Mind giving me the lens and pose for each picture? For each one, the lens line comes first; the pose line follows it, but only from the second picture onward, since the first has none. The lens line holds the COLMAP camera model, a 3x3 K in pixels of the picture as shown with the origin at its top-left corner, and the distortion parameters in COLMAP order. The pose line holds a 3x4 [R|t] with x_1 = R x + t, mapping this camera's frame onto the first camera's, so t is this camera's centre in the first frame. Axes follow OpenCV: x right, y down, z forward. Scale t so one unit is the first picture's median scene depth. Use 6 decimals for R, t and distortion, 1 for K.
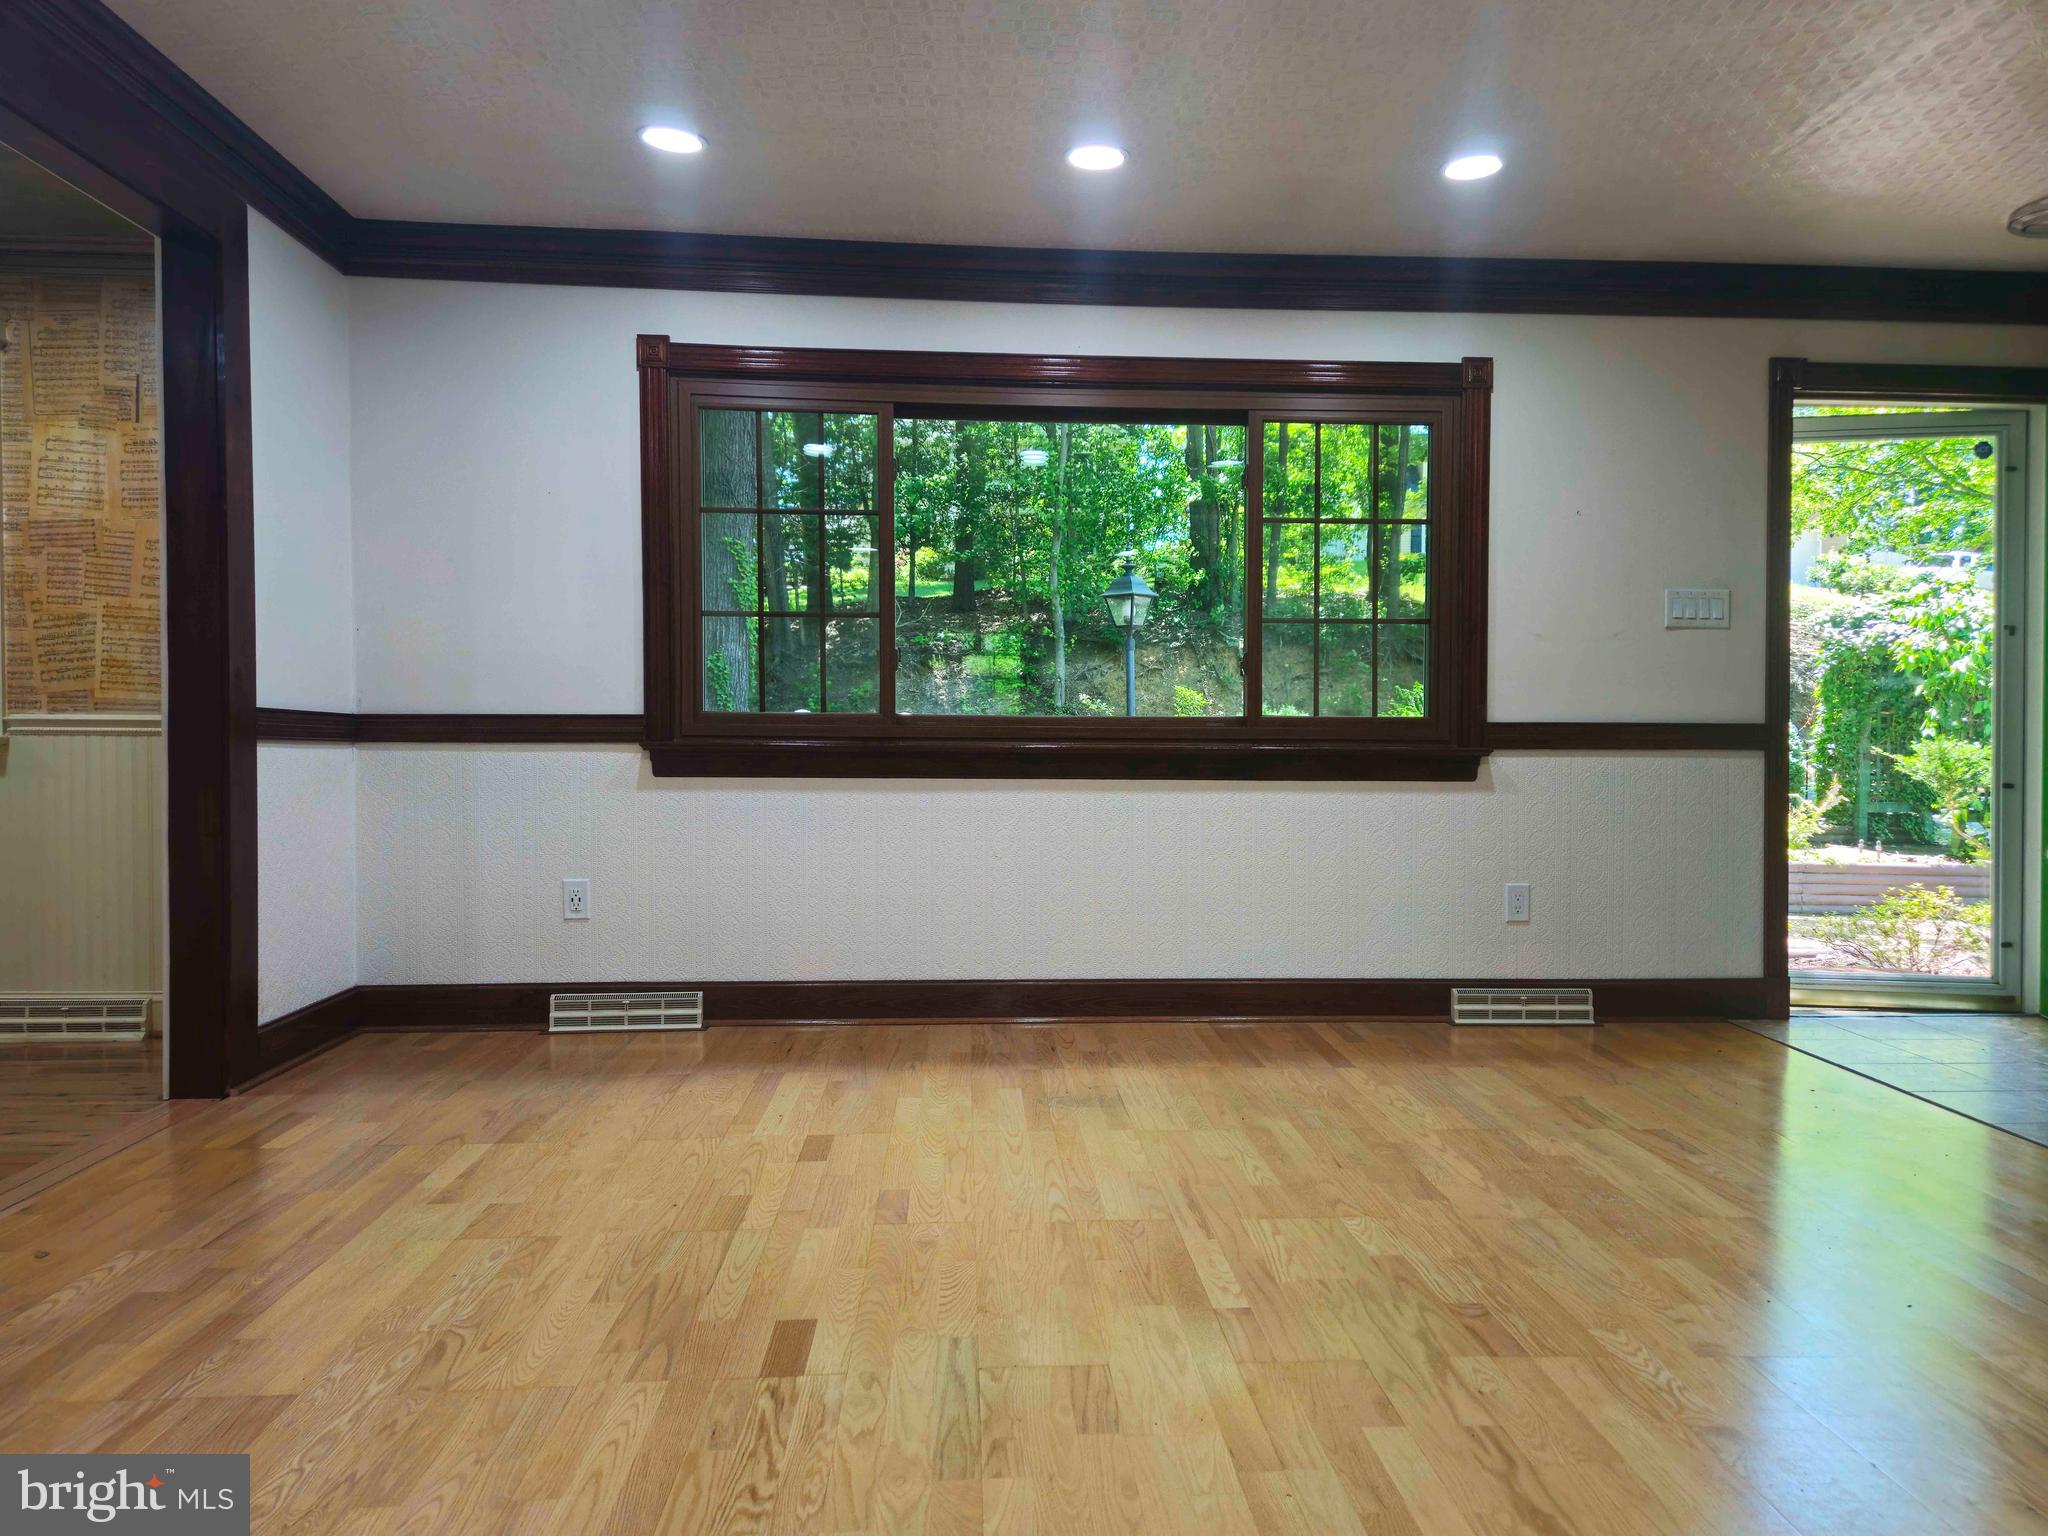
lens RADIAL K [[1385.3, 0, 1069.5], [0, 1385.3, 774.7], [0, 0, 1]] dist [0.065753, -0.051445]
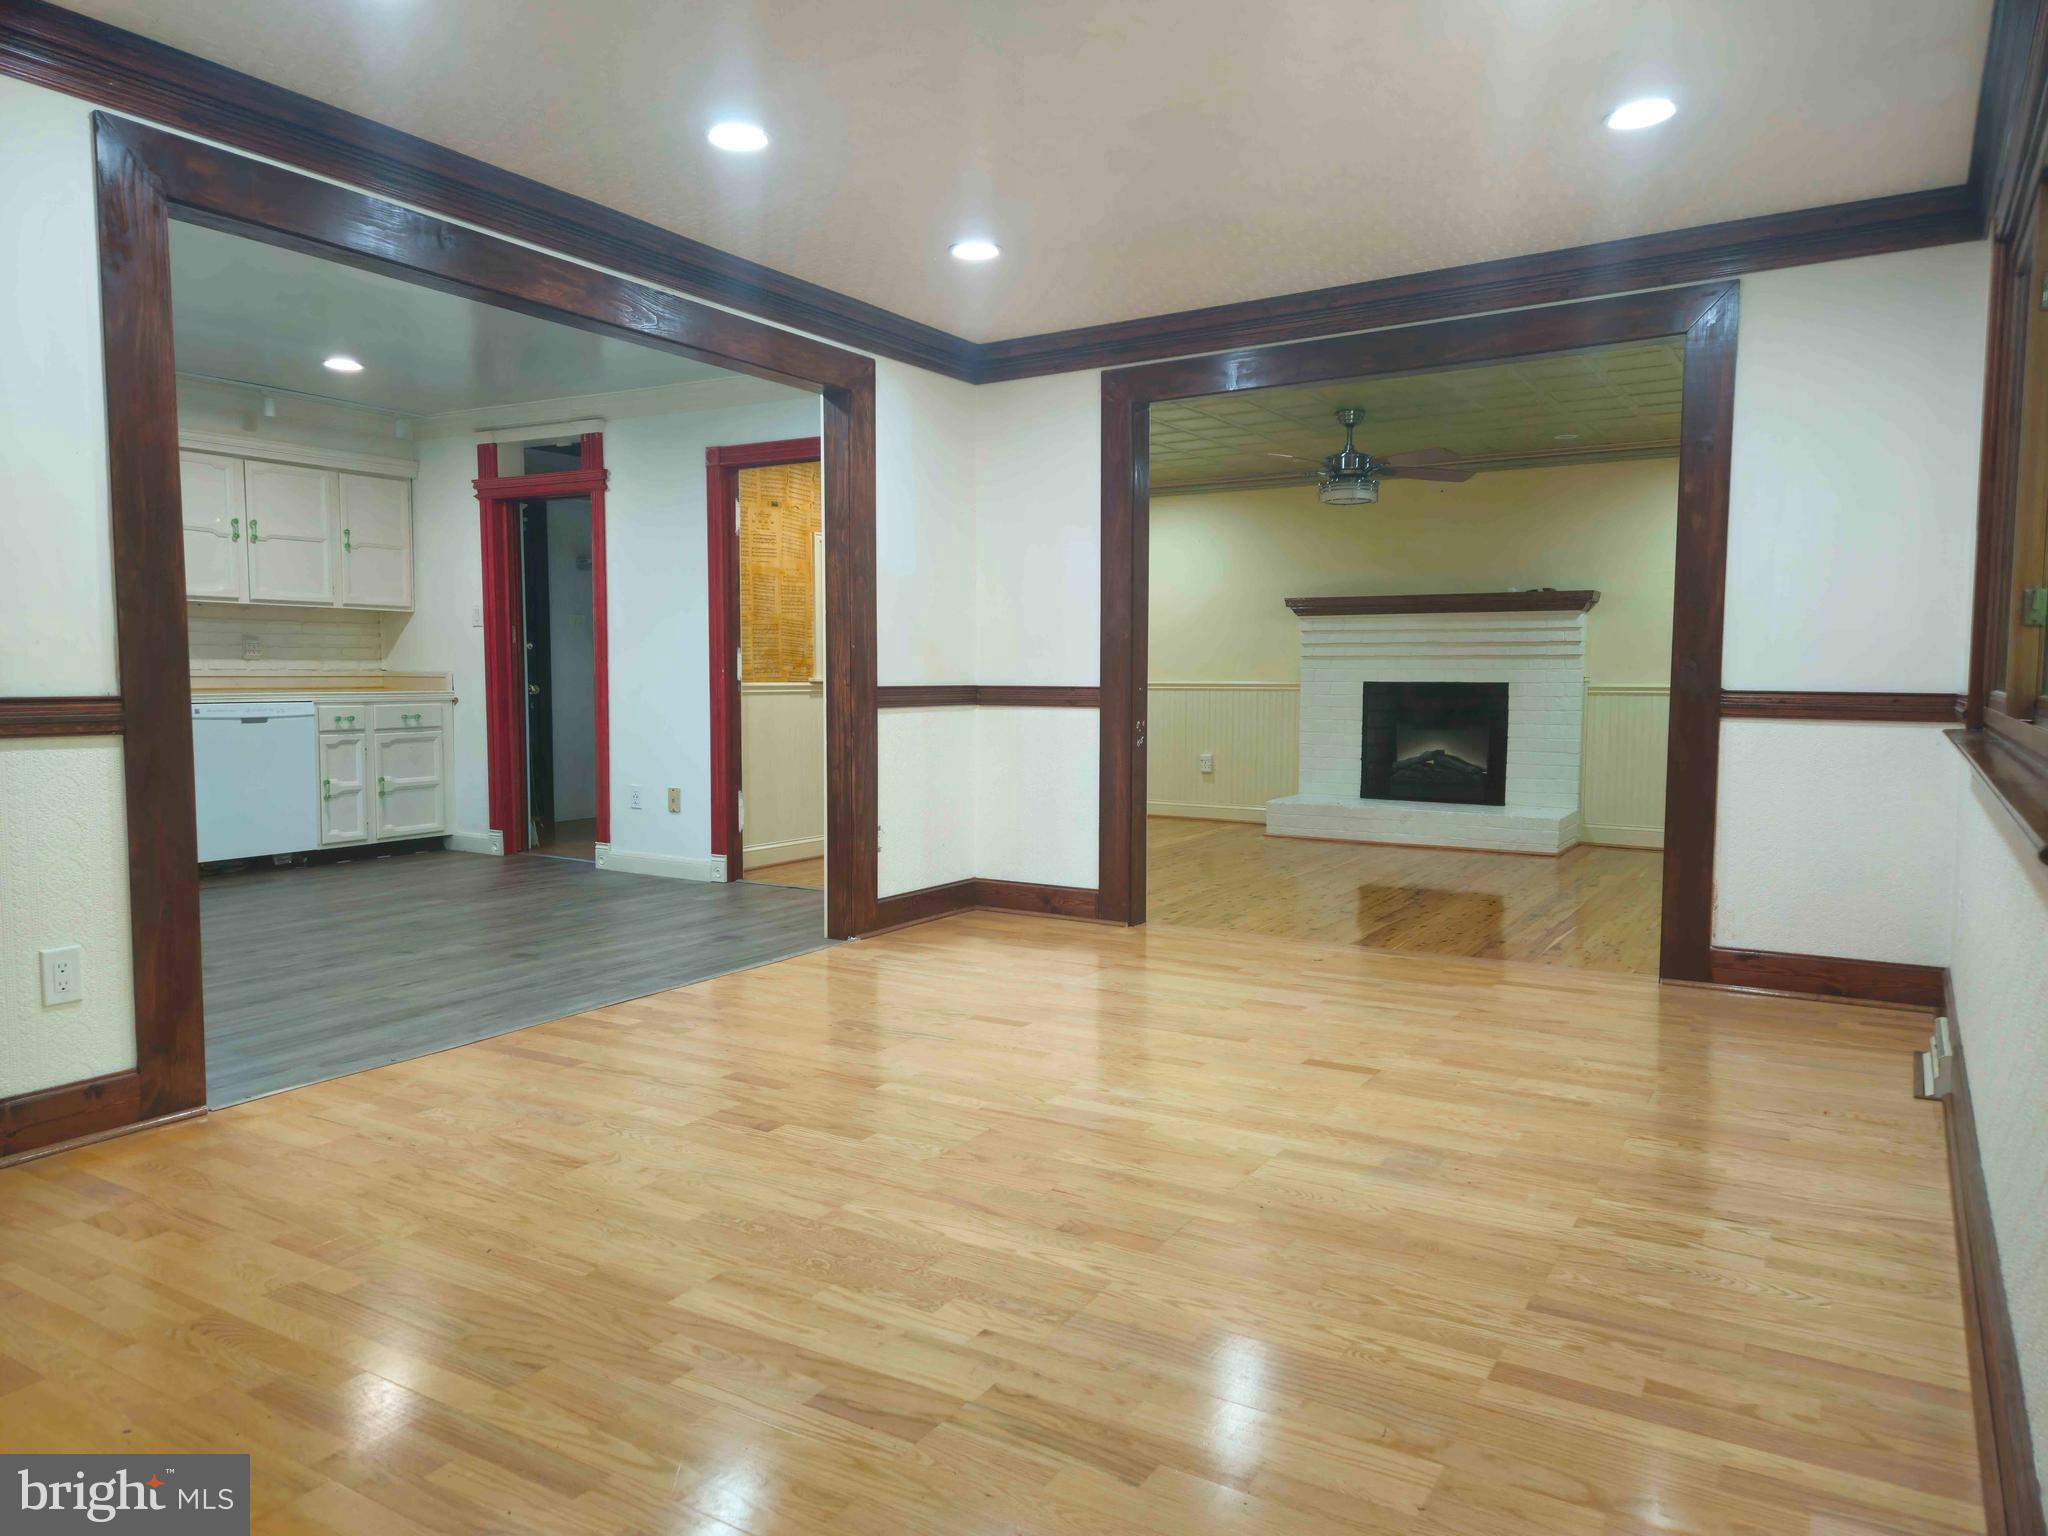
lens RADIAL K [[1385.3, 0, 1092.2], [0, 1385.3, 771.5], [0, 0, 1]] dist [0.065753, -0.051445]
pose [[-0.551060, 0.050823, -0.832917, 1.115364], [-0.030301, 0.996267, 0.080838, -0.088032], [0.833915, 0.069785, -0.547463, 1.786245]]
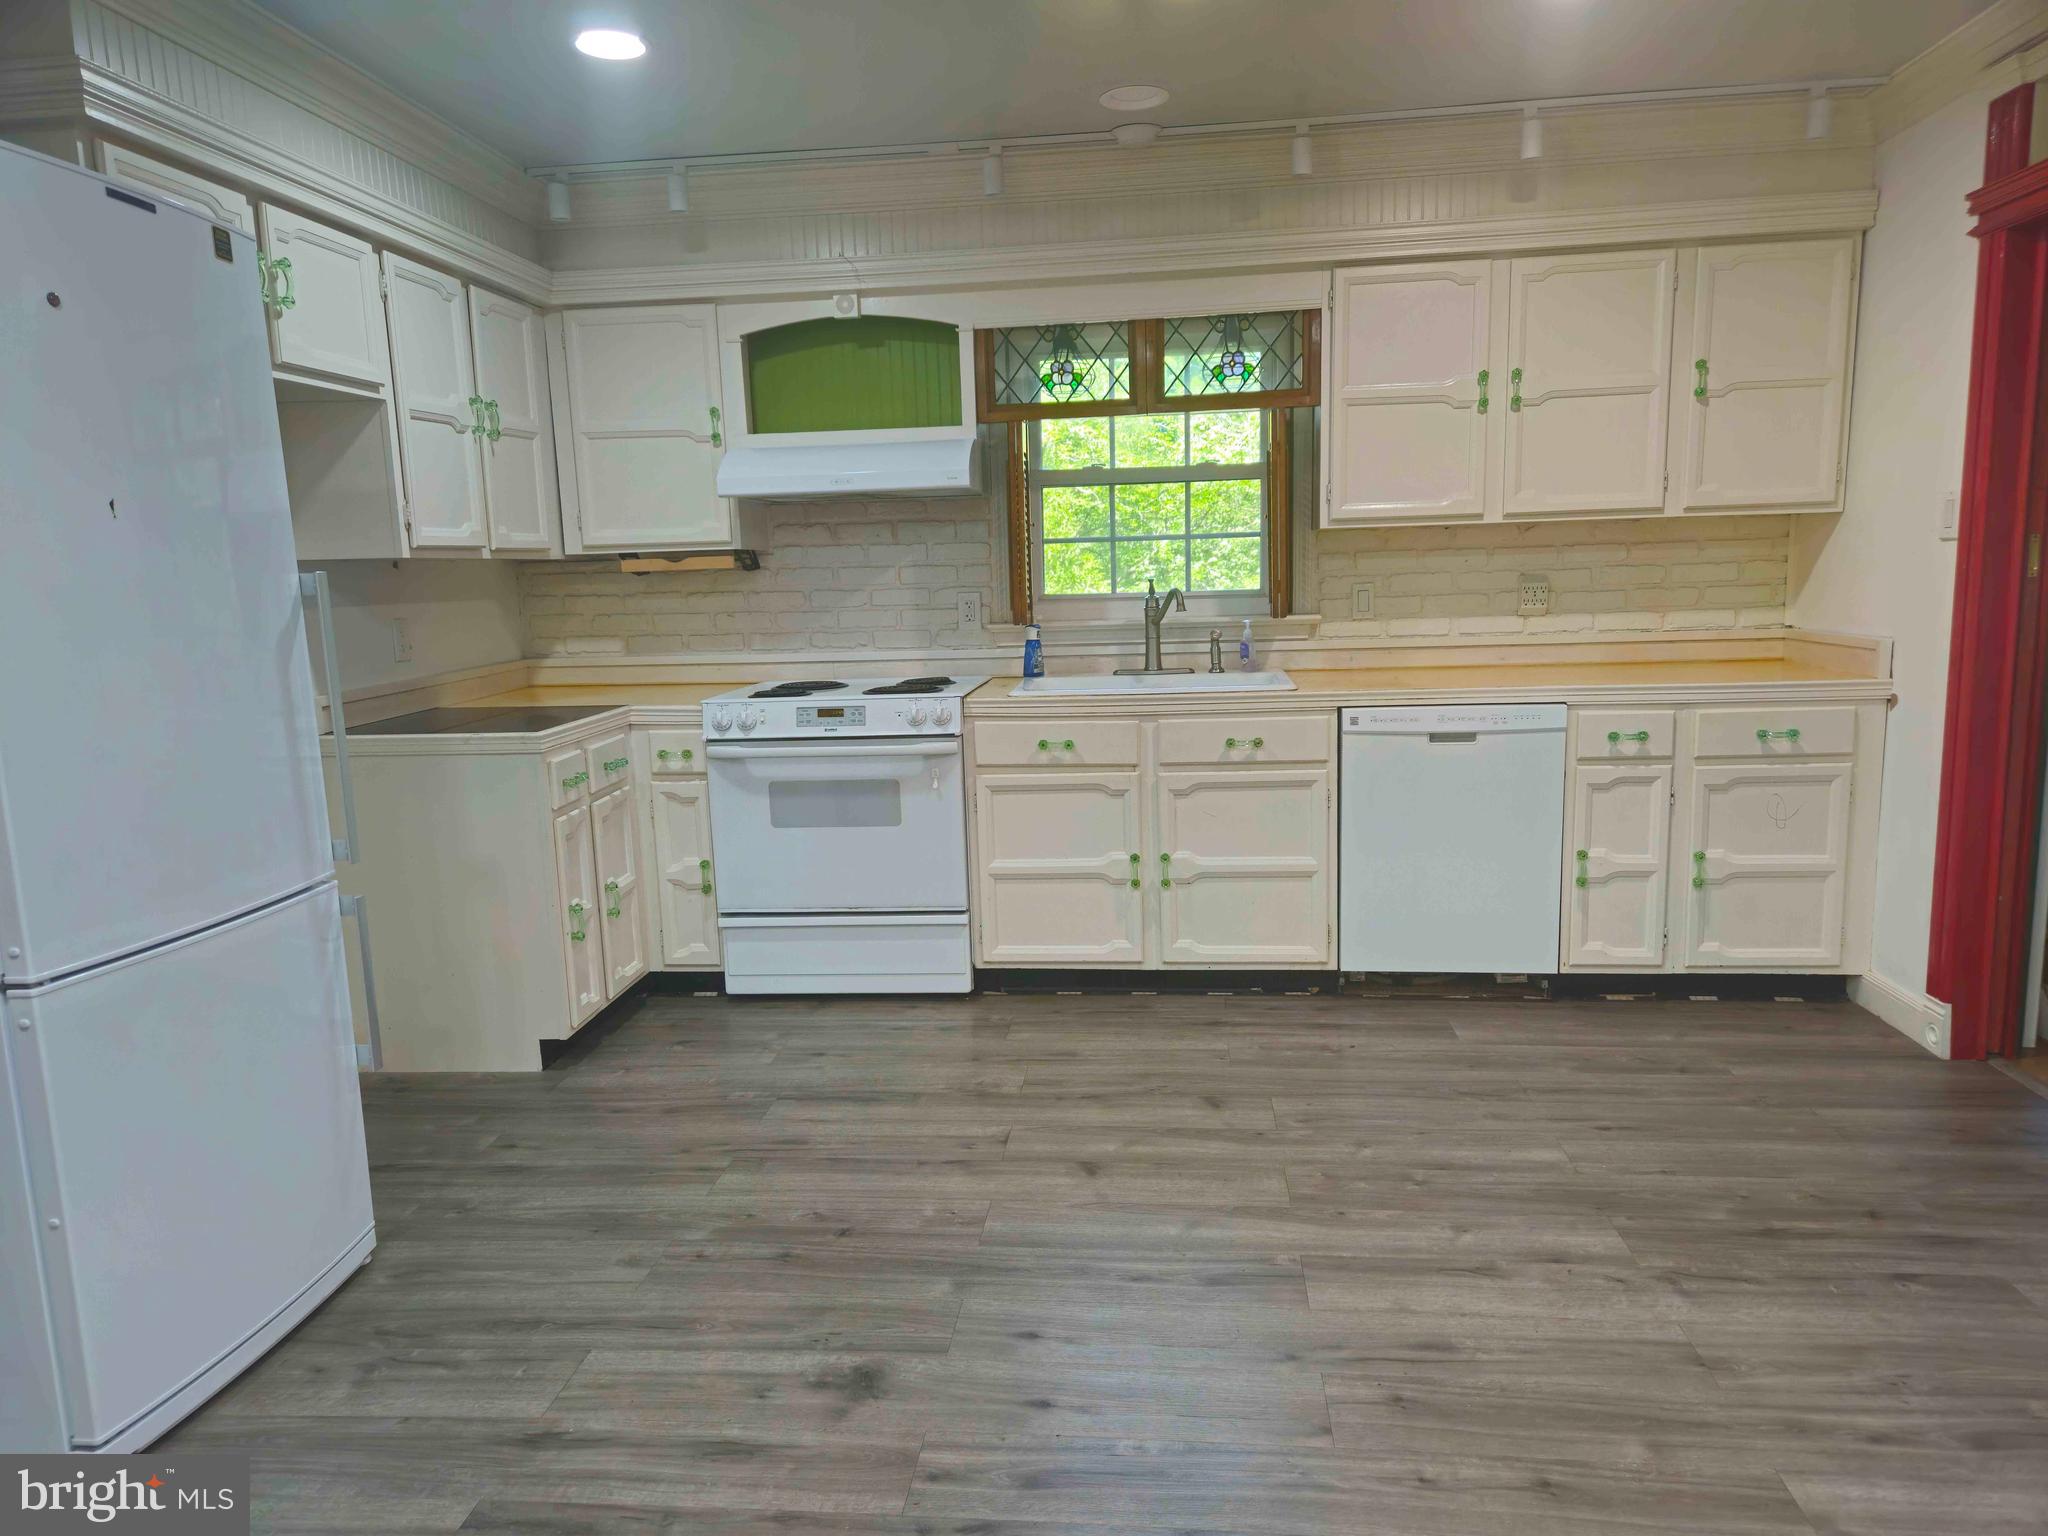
lens RADIAL K [[1385.3, 0, 1028.7], [0, 1385.3, 781.9], [0, 0, 1]] dist [0.065753, -0.051445]
pose [[-0.982925, -0.005142, 0.183933, -0.031361], [0.027982, 0.983807, 0.177034, -0.147173], [-0.181865, 0.179158, -0.966865, 0.553744]]
